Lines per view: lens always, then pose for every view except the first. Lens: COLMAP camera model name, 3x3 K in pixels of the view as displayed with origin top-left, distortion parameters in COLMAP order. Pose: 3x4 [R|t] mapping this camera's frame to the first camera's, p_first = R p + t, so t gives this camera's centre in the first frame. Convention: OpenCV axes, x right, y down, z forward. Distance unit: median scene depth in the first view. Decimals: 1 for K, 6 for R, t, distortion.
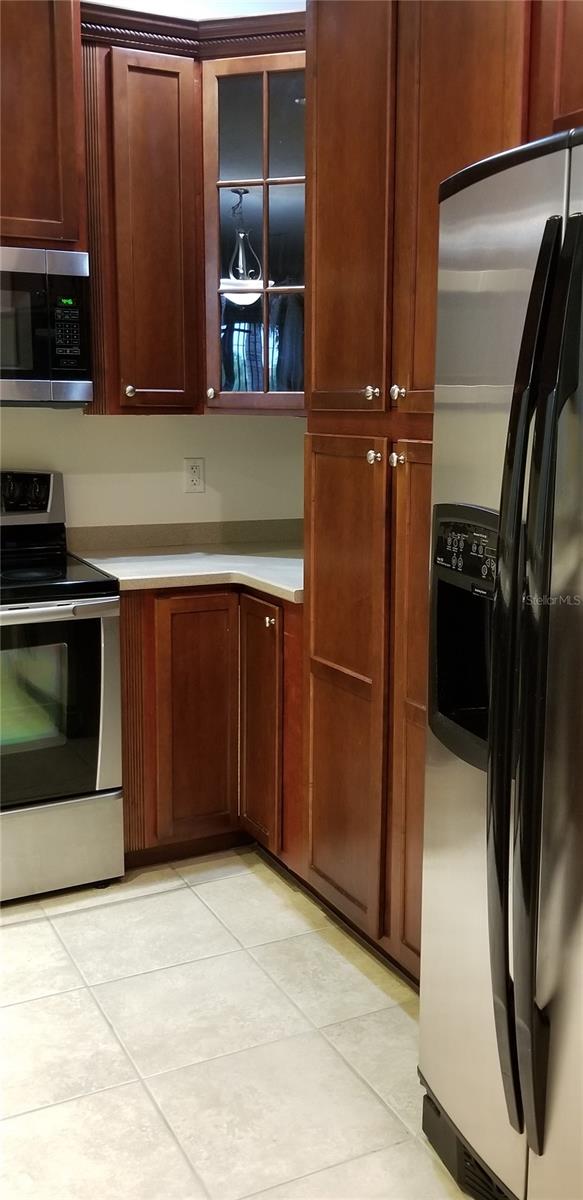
lens RADIAL K [[1087.0, 0, 320.8], [0, 1087.0, 589.3], [0, 0, 1]] dist [0.089168, -0.145992]
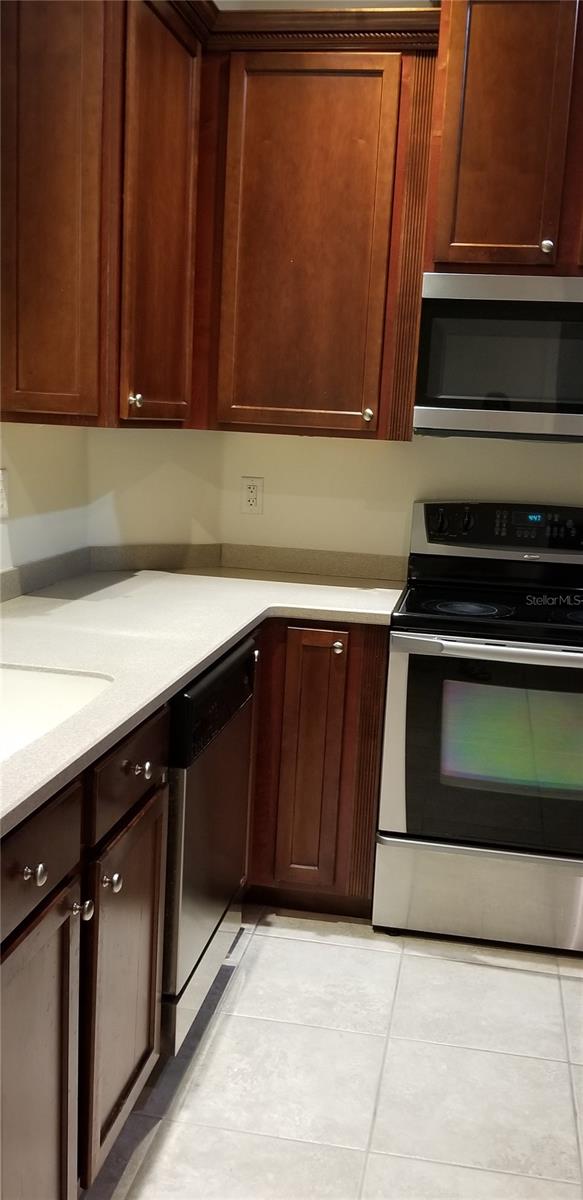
lens RADIAL K [[1087.0, 0, 299.5], [0, 1087.0, 604.4], [0, 0, 1]] dist [0.089168, -0.145992]
pose [[0.790989, 0.134429, -0.596880, 0.097194], [-0.146362, 0.988814, 0.028740, -0.014939], [0.594066, 0.064627, 0.801816, 0.076615]]
